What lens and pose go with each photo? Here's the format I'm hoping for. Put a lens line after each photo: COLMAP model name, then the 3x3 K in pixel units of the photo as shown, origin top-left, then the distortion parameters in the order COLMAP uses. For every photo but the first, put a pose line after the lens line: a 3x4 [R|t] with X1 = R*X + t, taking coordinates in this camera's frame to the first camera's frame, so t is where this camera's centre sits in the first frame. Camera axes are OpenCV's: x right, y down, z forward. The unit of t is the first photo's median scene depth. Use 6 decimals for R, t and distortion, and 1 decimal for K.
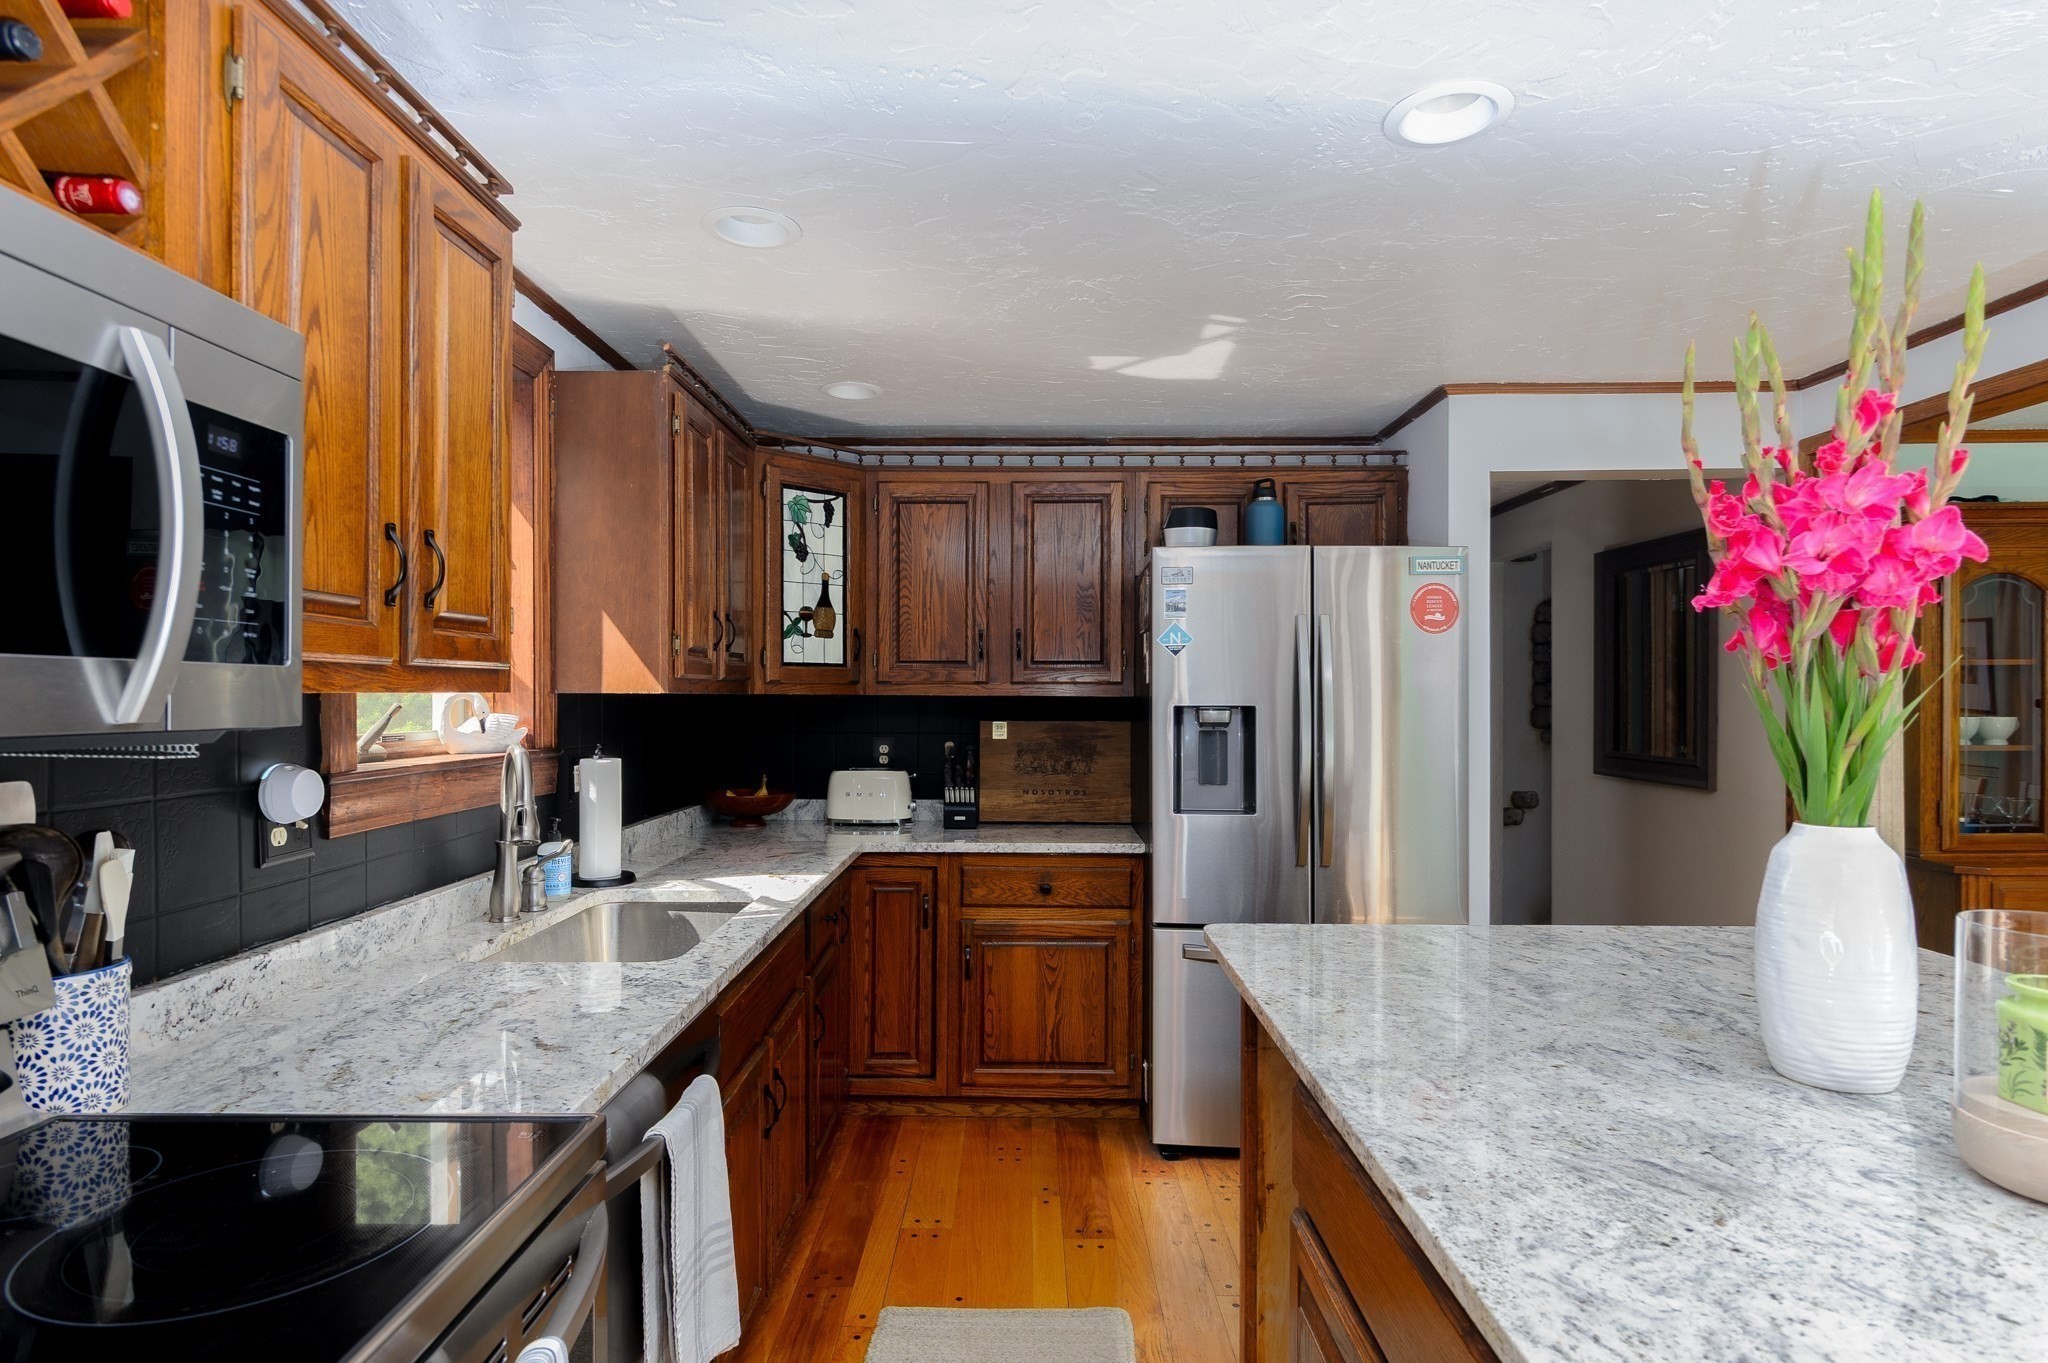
lens RADIAL K [[1100.6, 0, 1022.5], [0, 1100.6, 705.6], [0, 0, 1]] dist [0.002754, 0.001035]
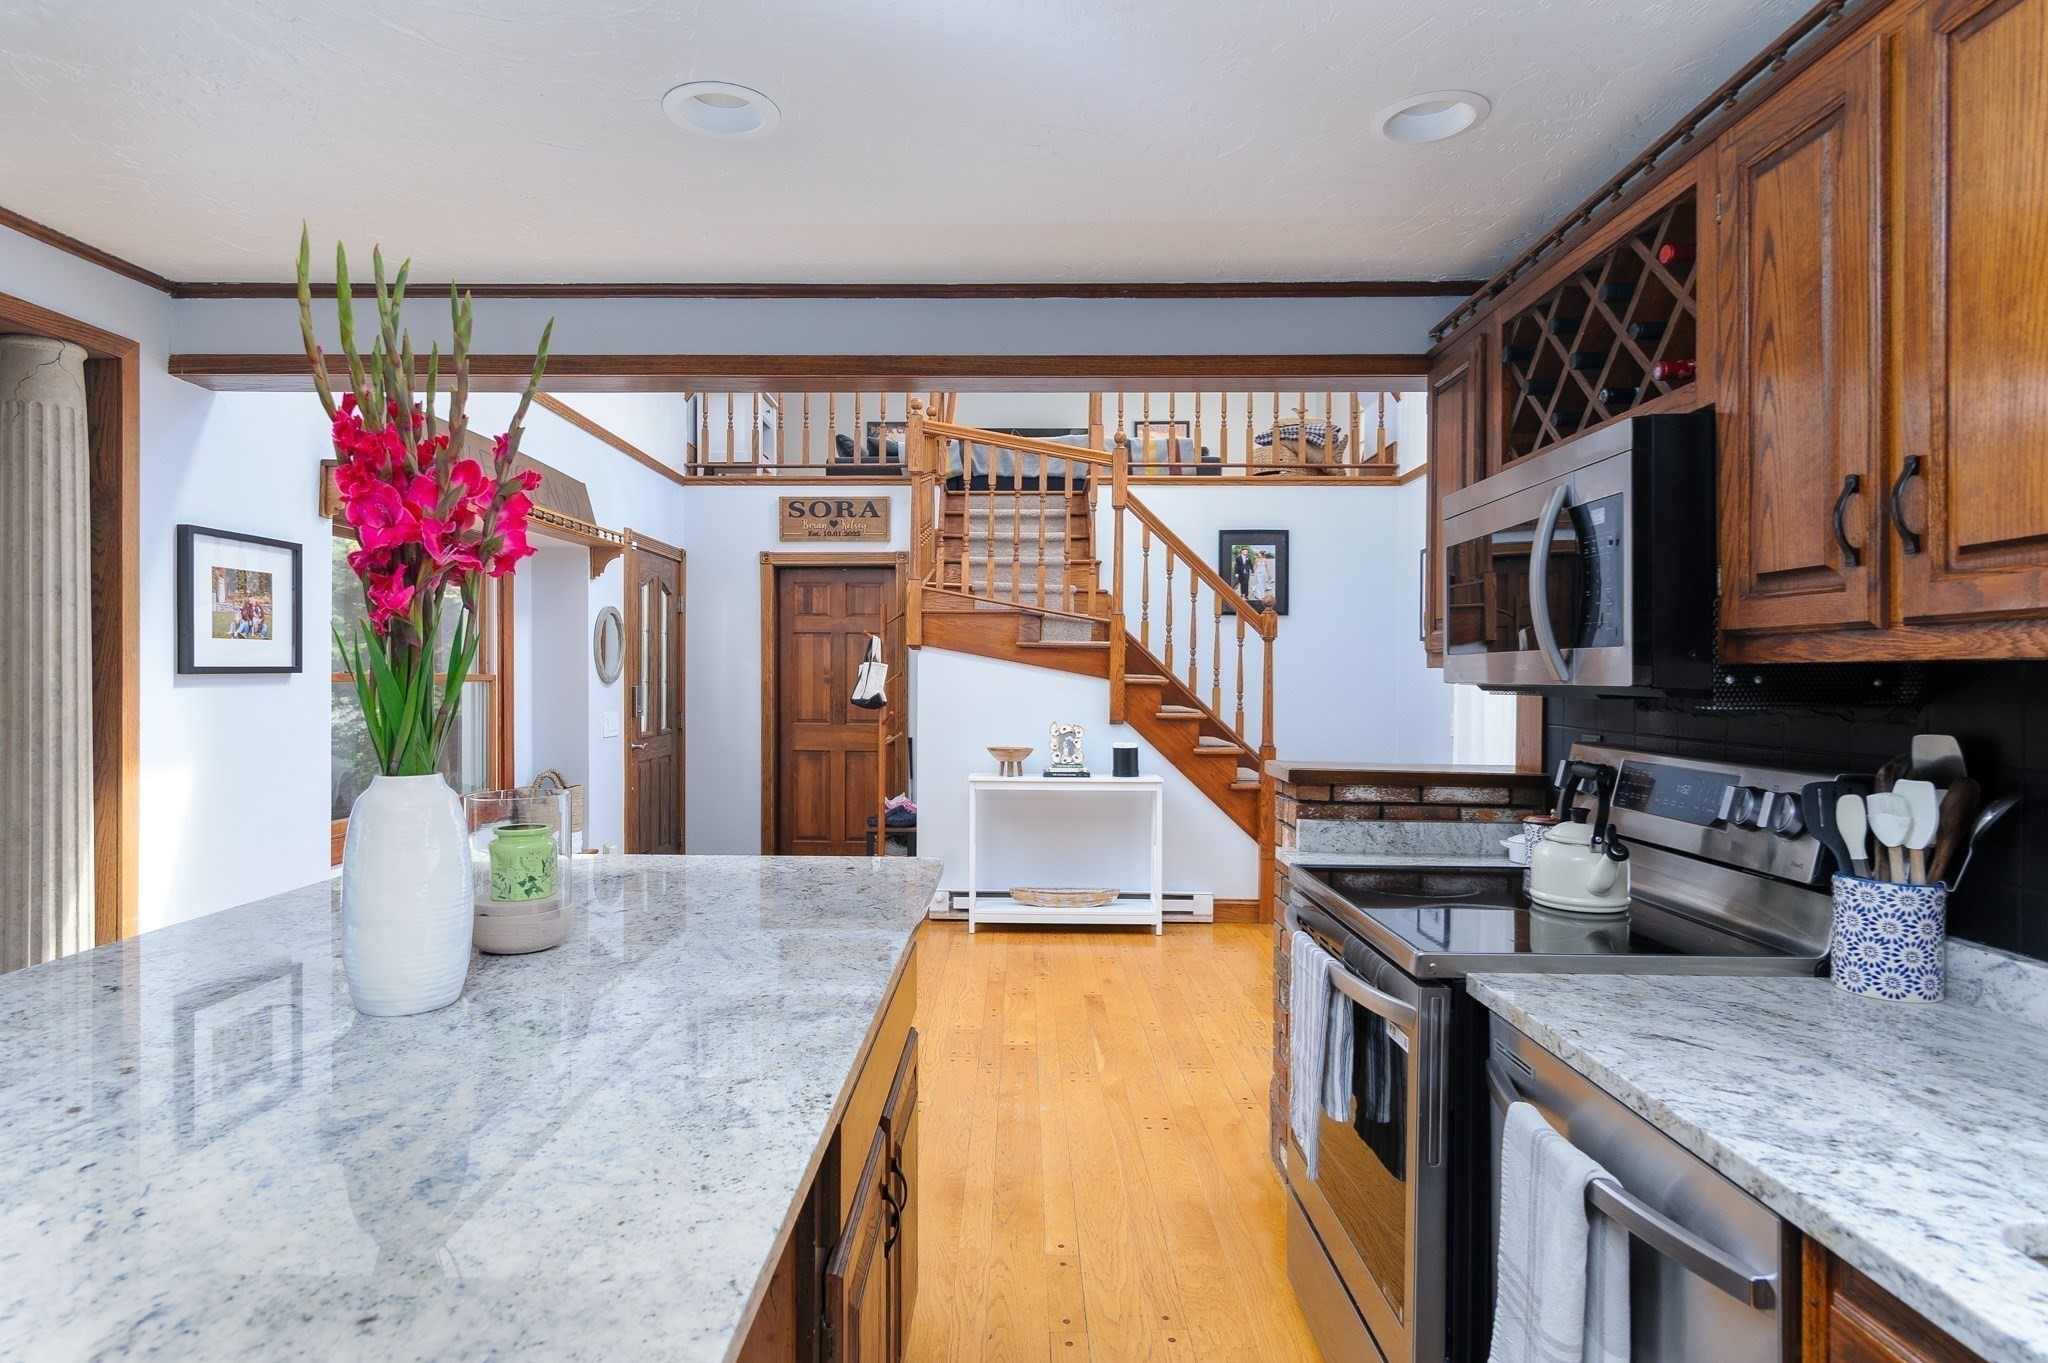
lens RADIAL K [[1138.7, 0, 1024.0], [0, 1138.7, 681.5], [0, 0, 1]] dist [0.024329, 0.000956]
pose [[-0.999977, -0.005616, -0.003833, 0.049166], [-0.005669, 0.999889, 0.013762, -0.001429], [0.003756, 0.013784, -0.999898, 0.829029]]
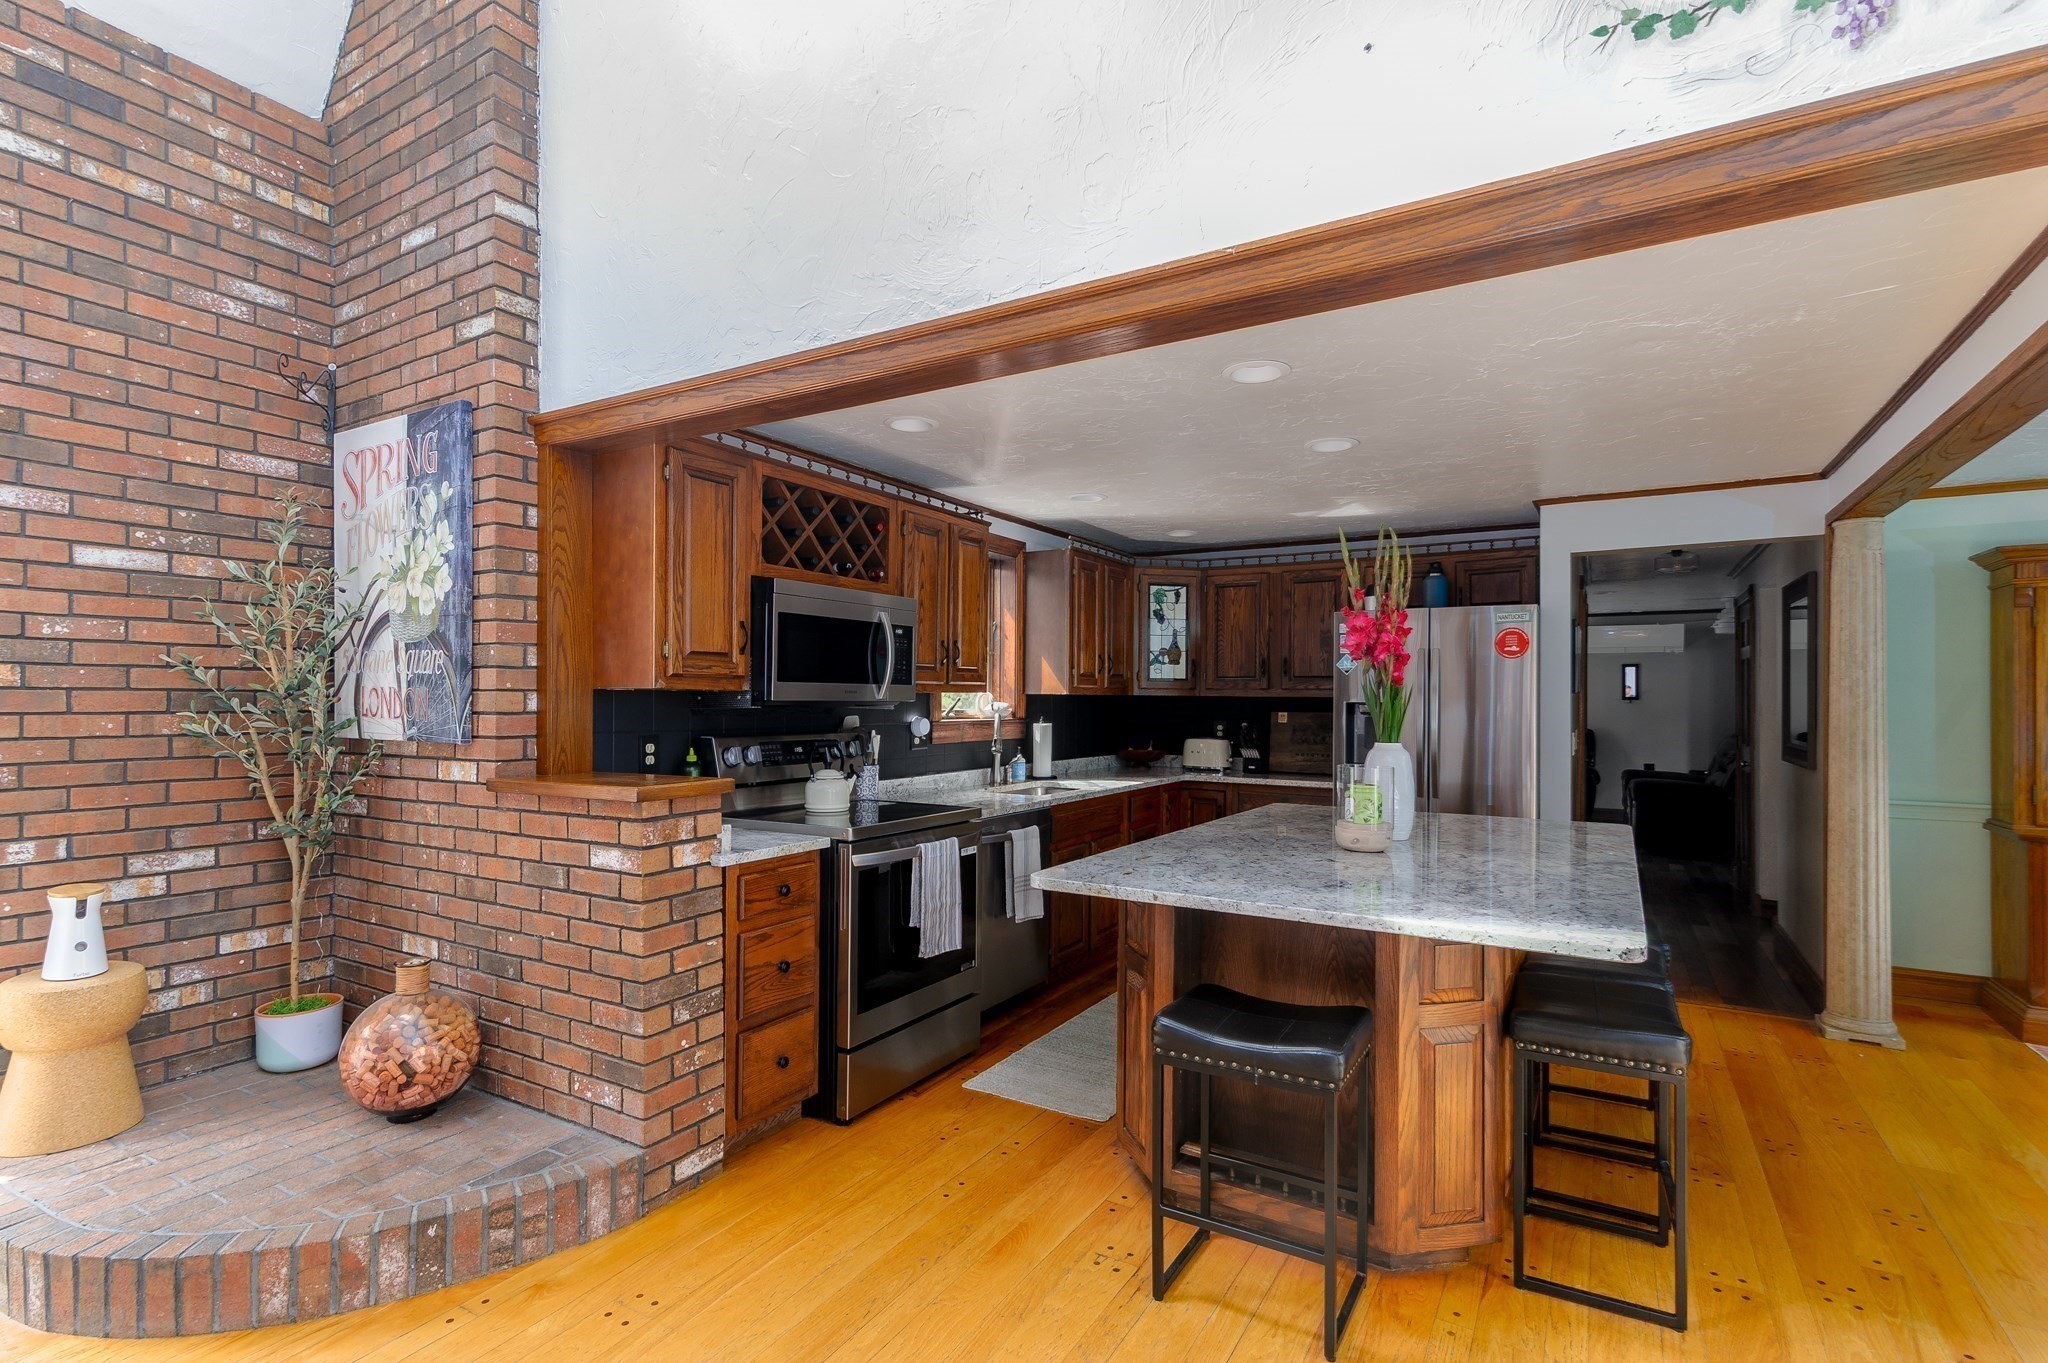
lens RADIAL K [[983.4, 0, 1014.0], [0, 983.4, 699.9], [0, 0, 1]] dist [0.016020, 0.000818]
pose [[0.860223, 0.005369, -0.509890, 0.456159], [-0.009984, 0.999930, -0.006314, 0.010819], [0.509820, 0.010523, 0.860217, -0.581989]]
